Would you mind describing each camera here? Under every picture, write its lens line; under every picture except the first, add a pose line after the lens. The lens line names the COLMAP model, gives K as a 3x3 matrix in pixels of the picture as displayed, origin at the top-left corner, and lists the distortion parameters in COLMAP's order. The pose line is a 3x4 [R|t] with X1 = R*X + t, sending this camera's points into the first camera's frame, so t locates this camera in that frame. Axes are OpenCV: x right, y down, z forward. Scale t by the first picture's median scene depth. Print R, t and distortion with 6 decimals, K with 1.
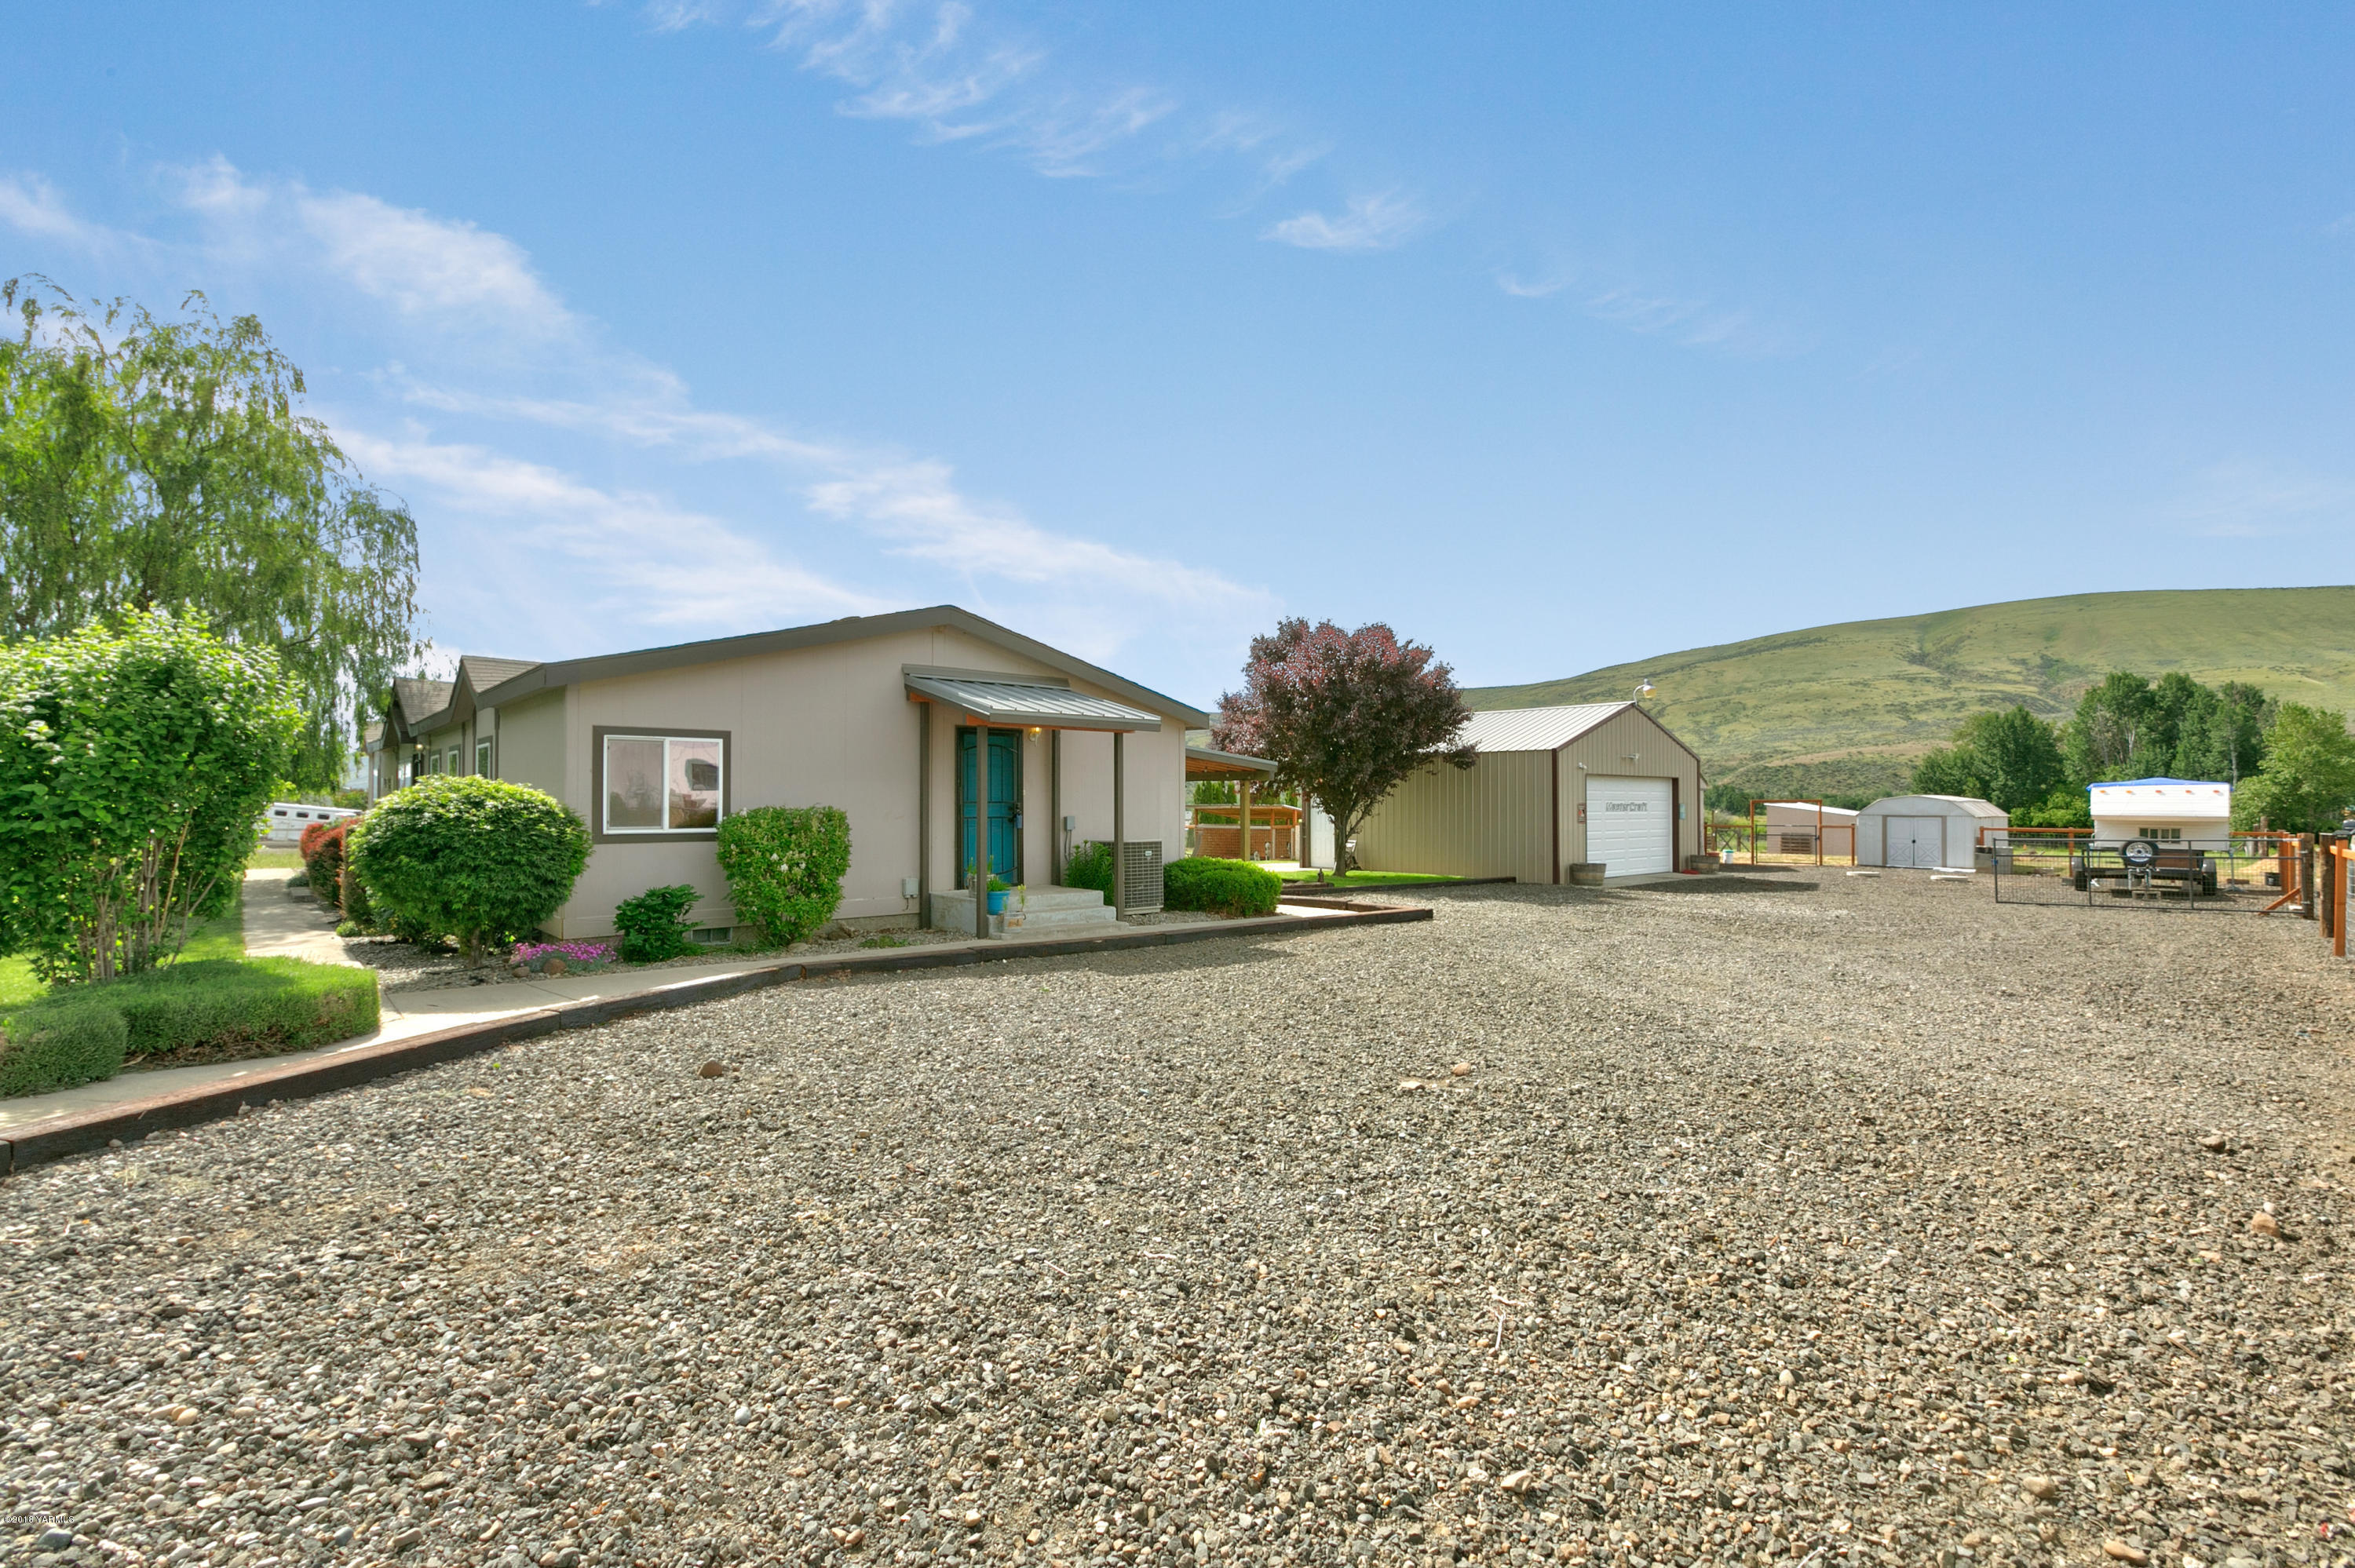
lens RADIAL K [[1060.5, 0, 1167.1], [0, 1060.5, 788.0], [0, 0, 1]] dist [0.000460, -0.000103]
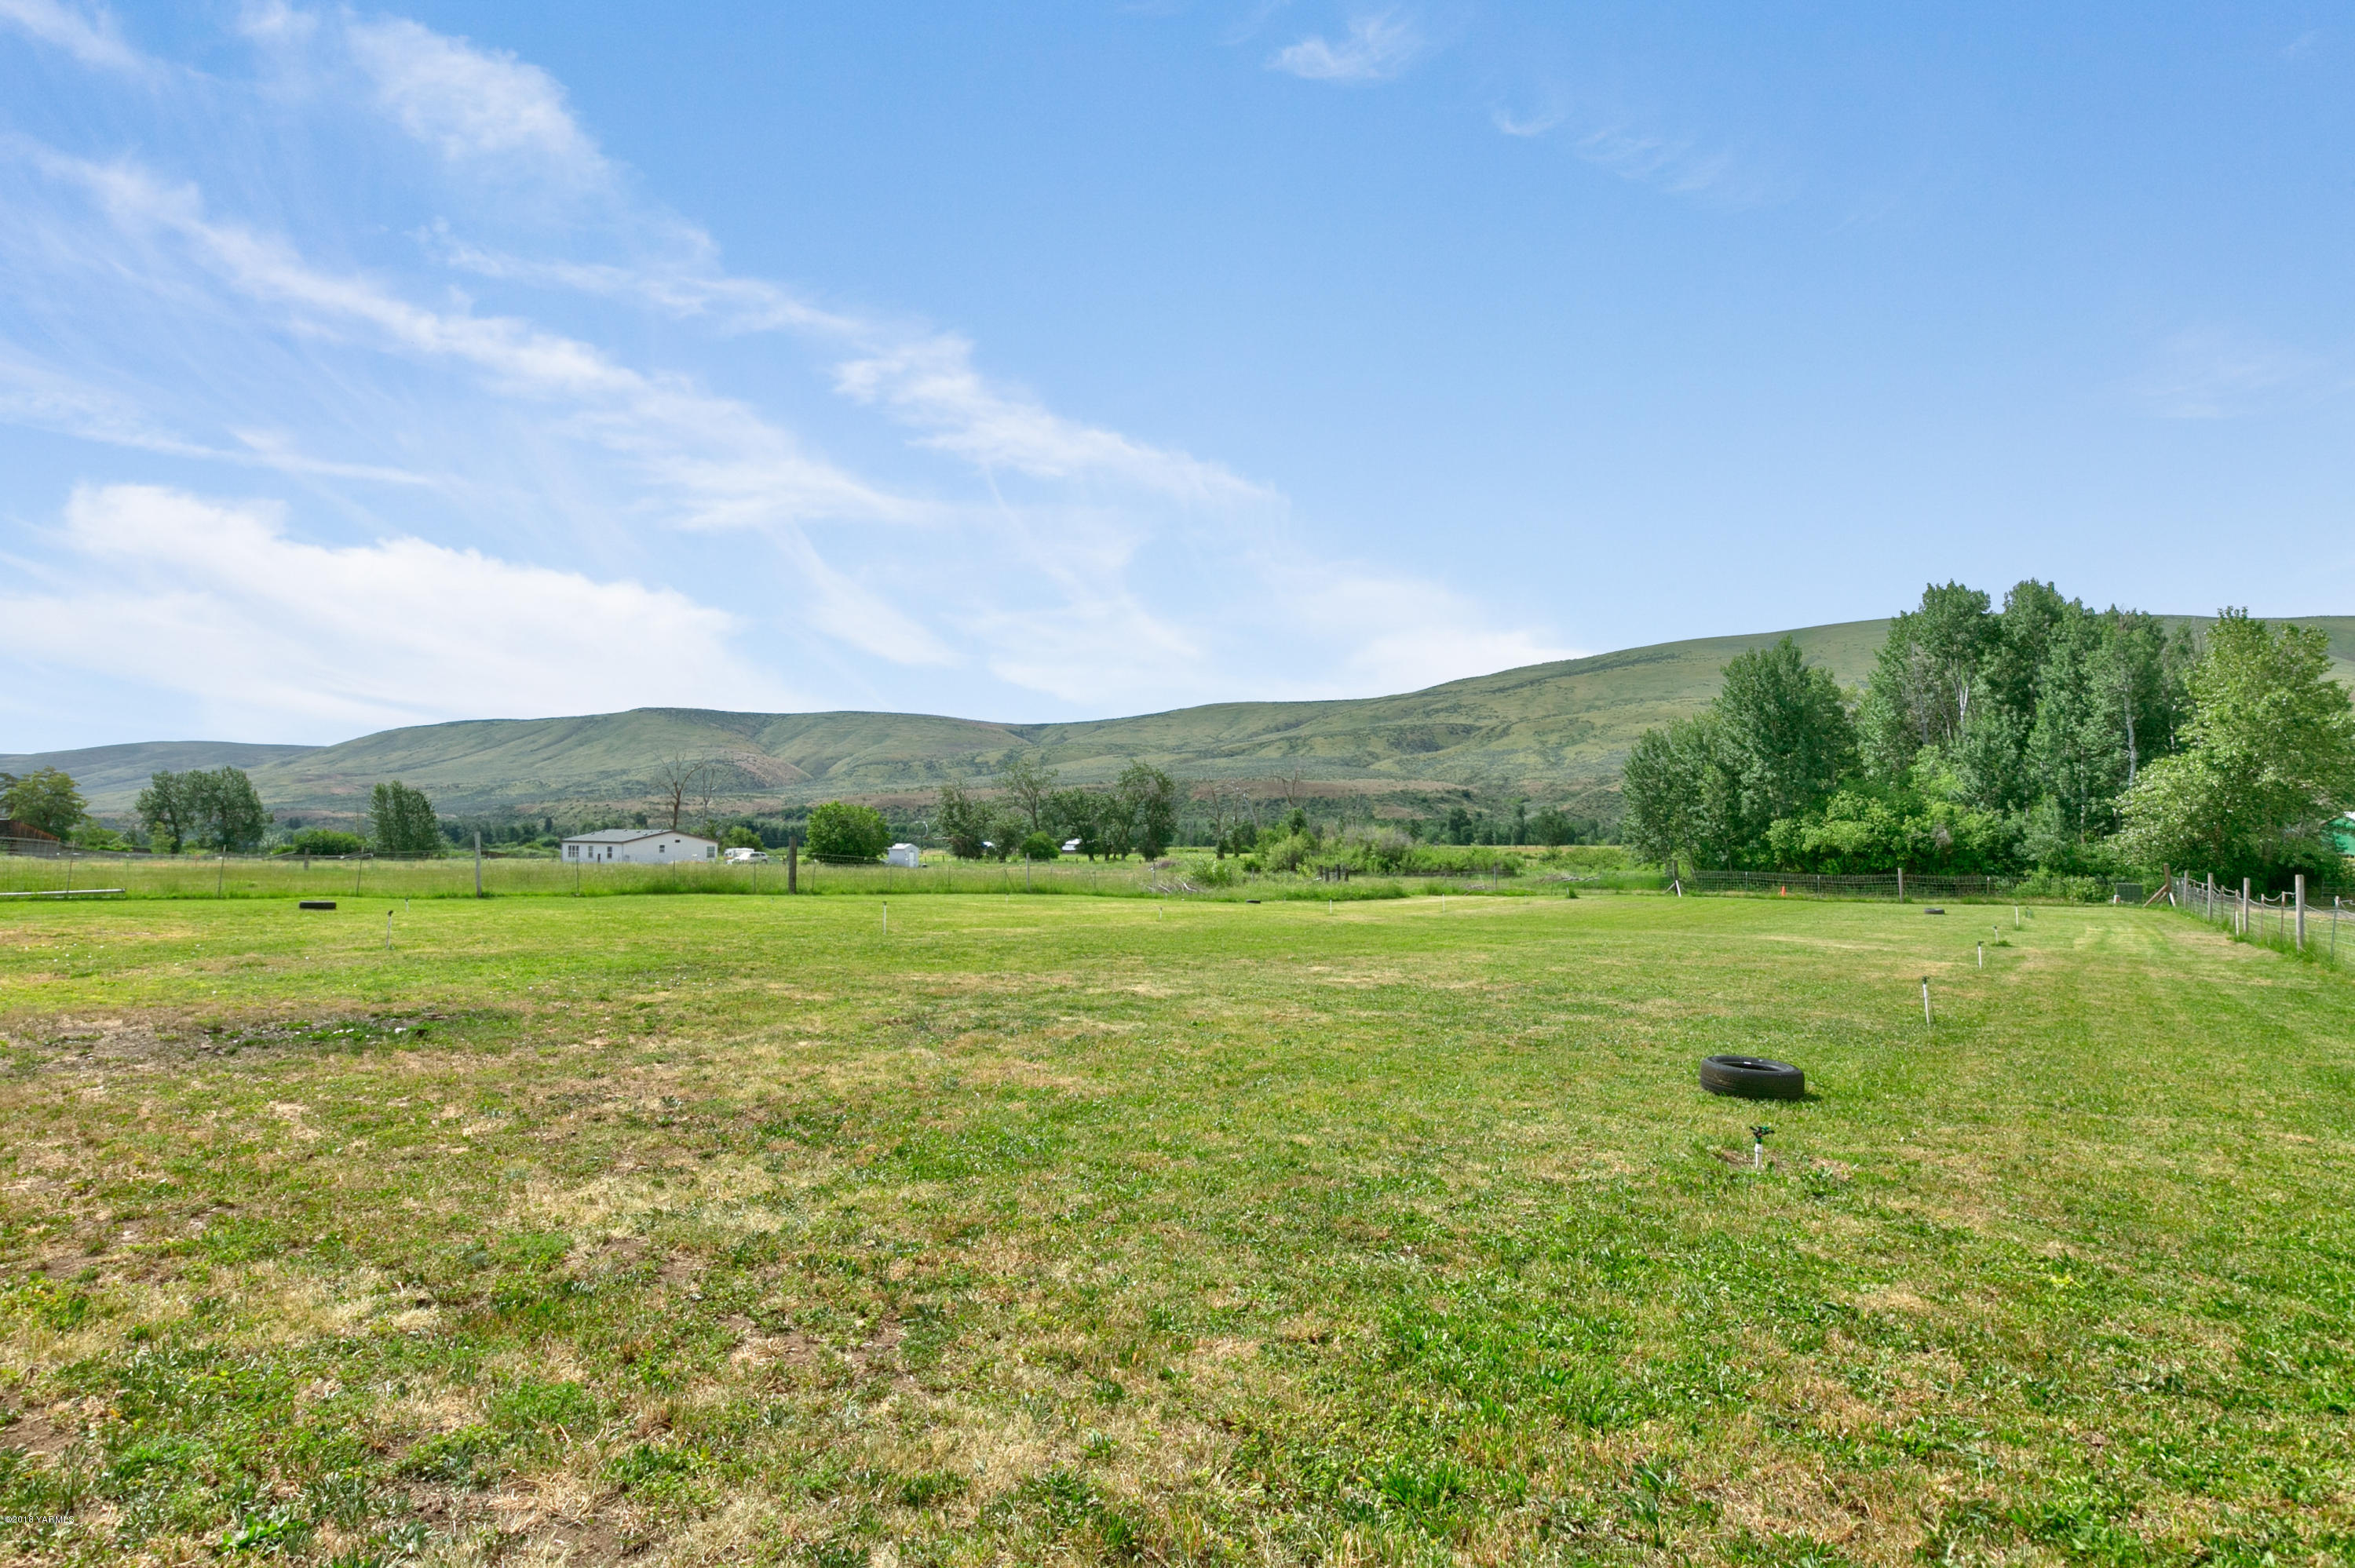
lens RADIAL K [[1192.8, 0, 1177.5], [0, 1192.8, 784.0], [0, 0, 1]] dist [0.001255, -0.000312]
pose [[0.989241, 0.012320, 0.145775, 0.393059], [-0.008515, 0.999607, -0.026694, 0.019226], [-0.146047, 0.025166, 0.988958, 0.423024]]
